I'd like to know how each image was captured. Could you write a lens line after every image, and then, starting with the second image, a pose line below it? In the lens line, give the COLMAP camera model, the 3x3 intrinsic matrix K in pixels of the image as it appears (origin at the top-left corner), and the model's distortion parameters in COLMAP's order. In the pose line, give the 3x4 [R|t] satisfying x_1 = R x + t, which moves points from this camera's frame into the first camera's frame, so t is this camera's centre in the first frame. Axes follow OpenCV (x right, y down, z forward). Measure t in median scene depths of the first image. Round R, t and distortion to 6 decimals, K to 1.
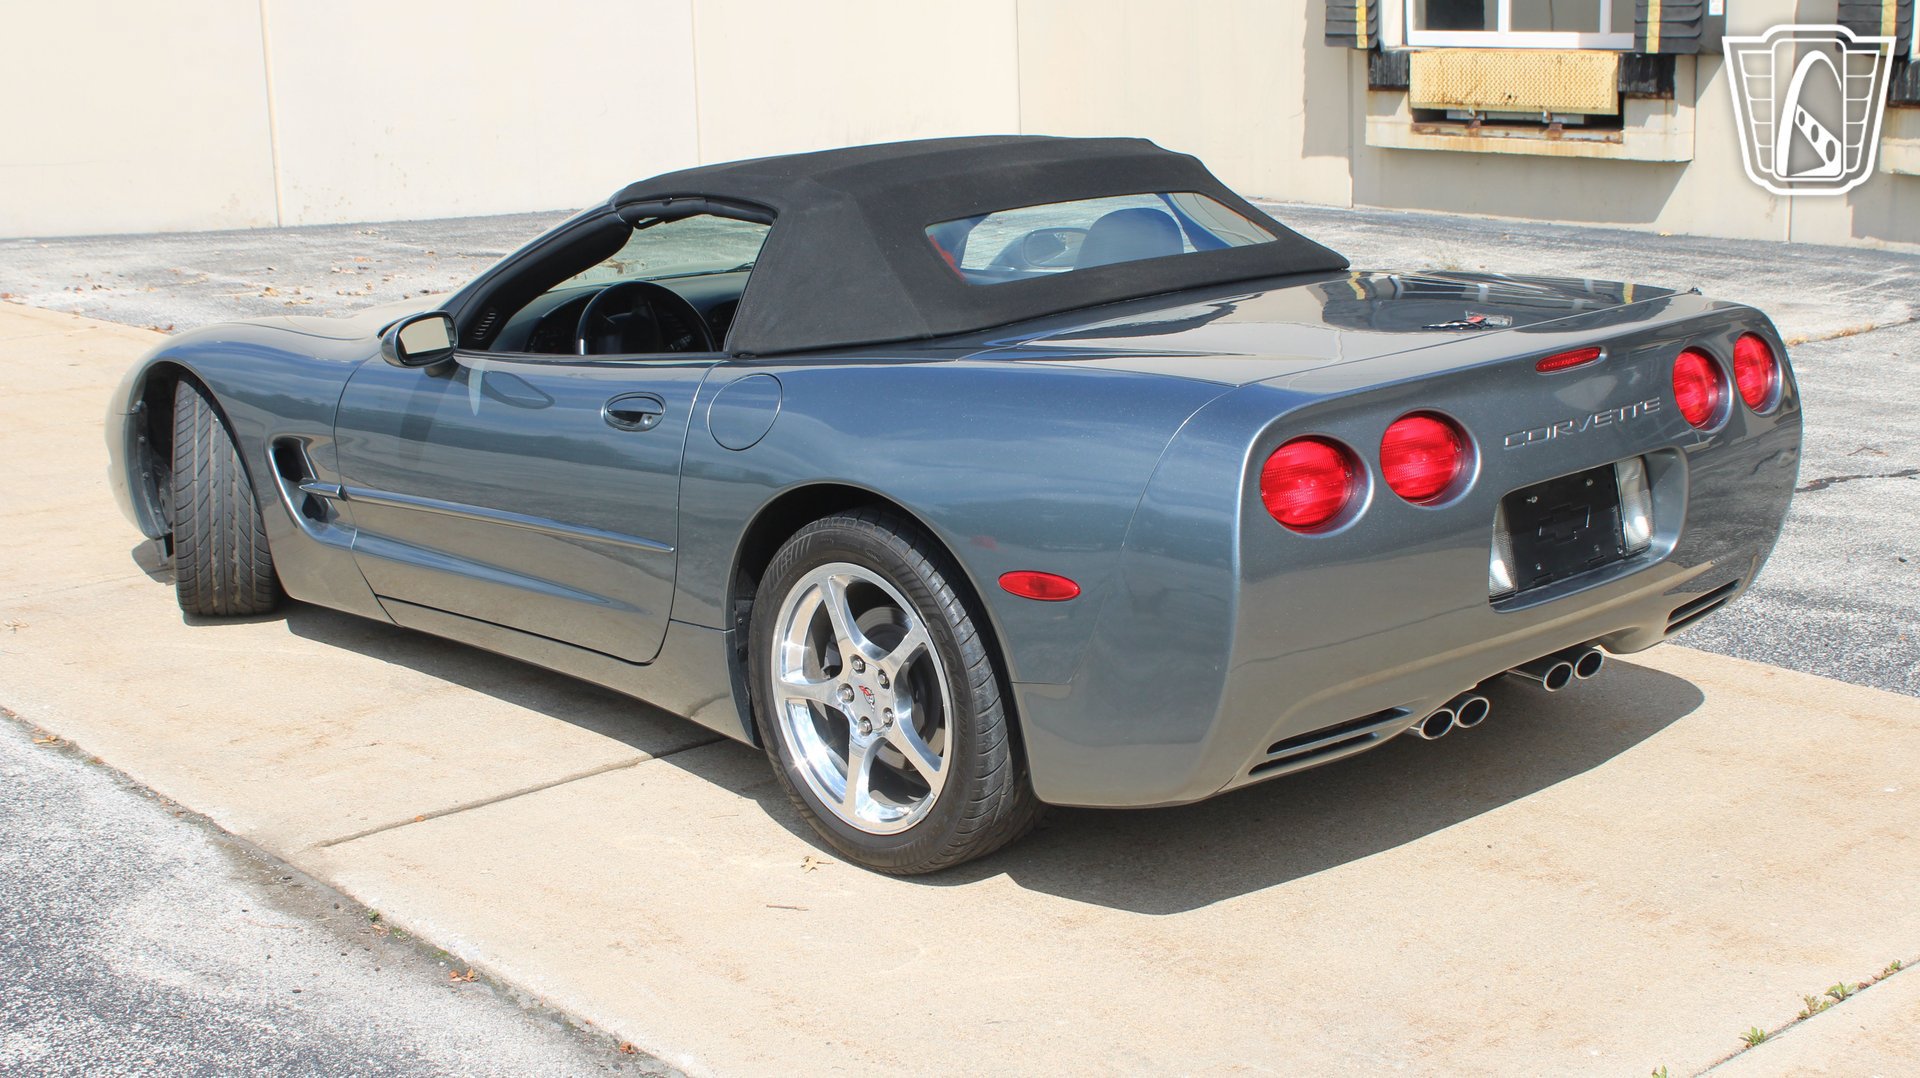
lens RADIAL K [[2475.4, 0, 952.5], [0, 2475.4, 607.5], [0, 0, 1]] dist [-0.021136, 0.000000]
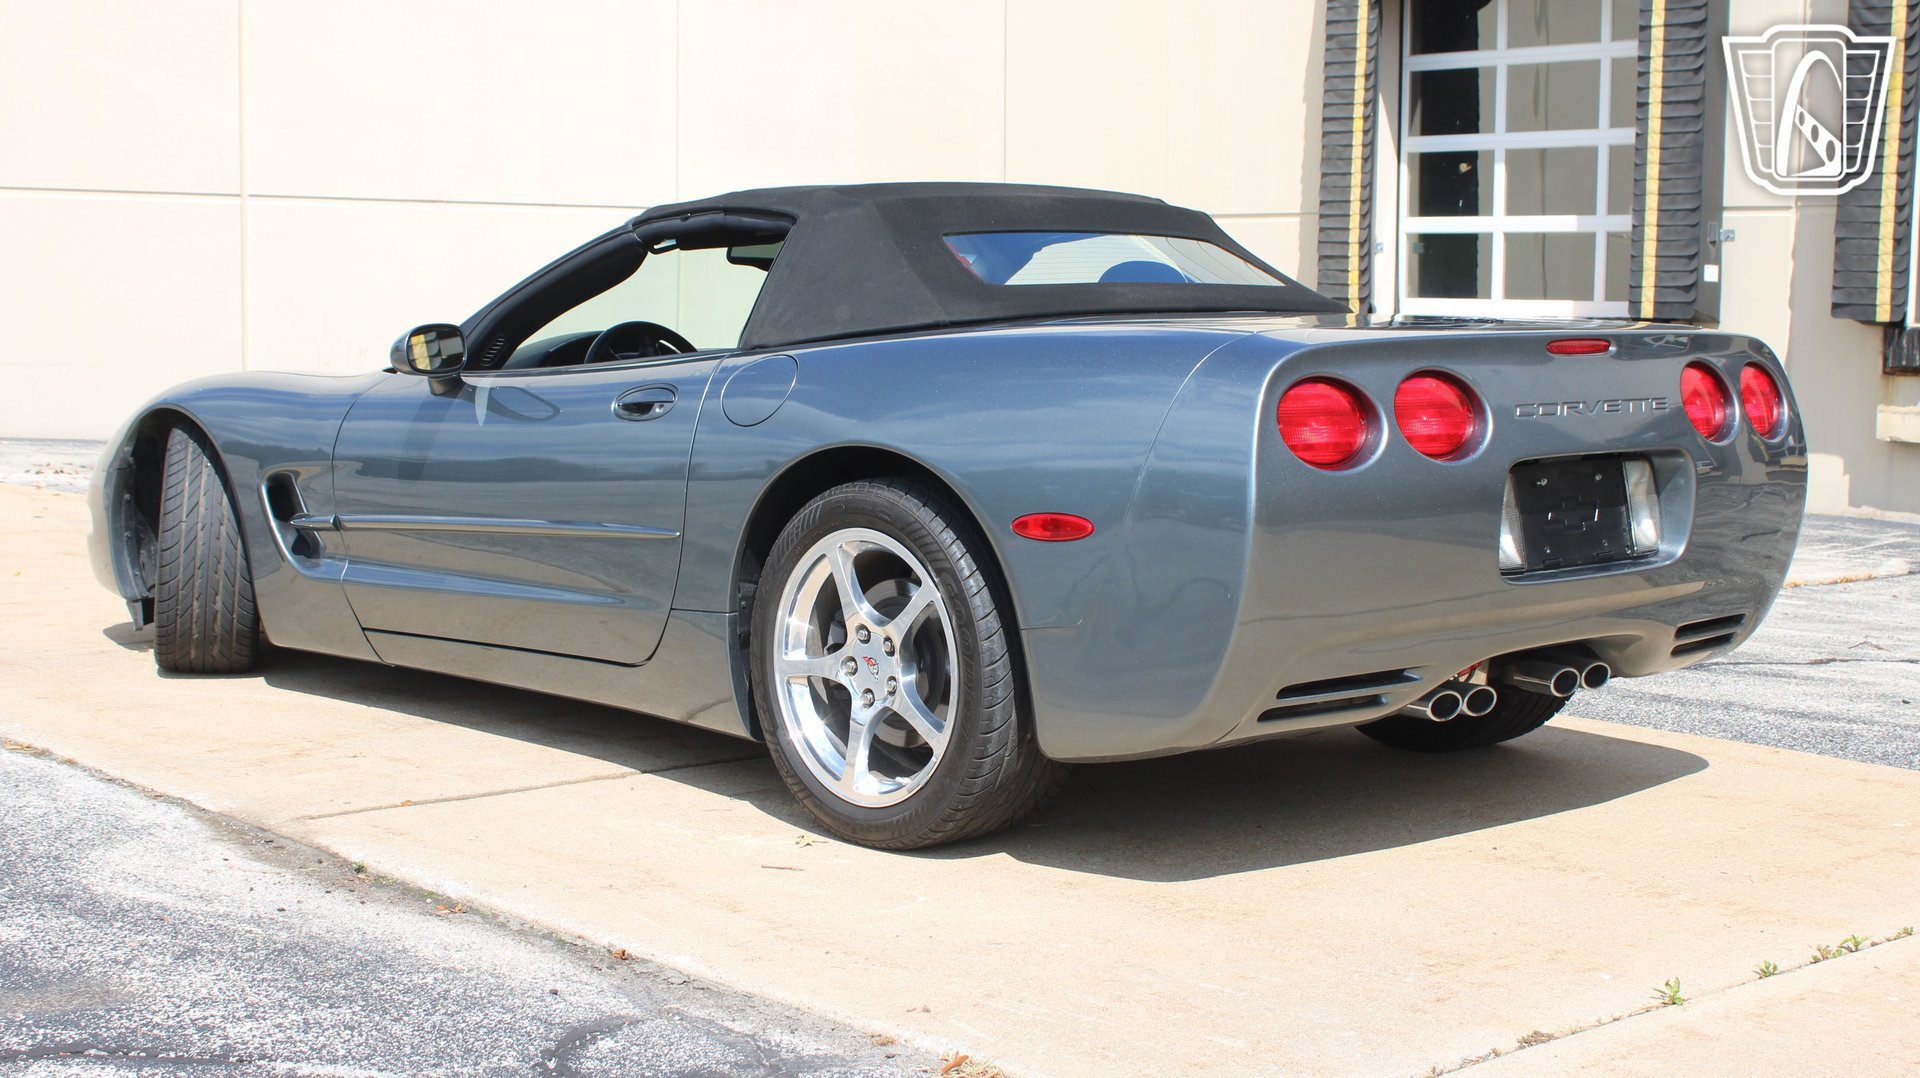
lens RADIAL K [[2581.0, 0, 951.0], [0, 2581.0, 619.8], [0, 0, 1]] dist [-0.014349, 0.000000]
pose [[0.999210, 0.037802, 0.012287, -0.015965], [-0.035949, 0.991320, -0.126459, 0.147200], [-0.016961, 0.125918, 0.991896, -0.028526]]
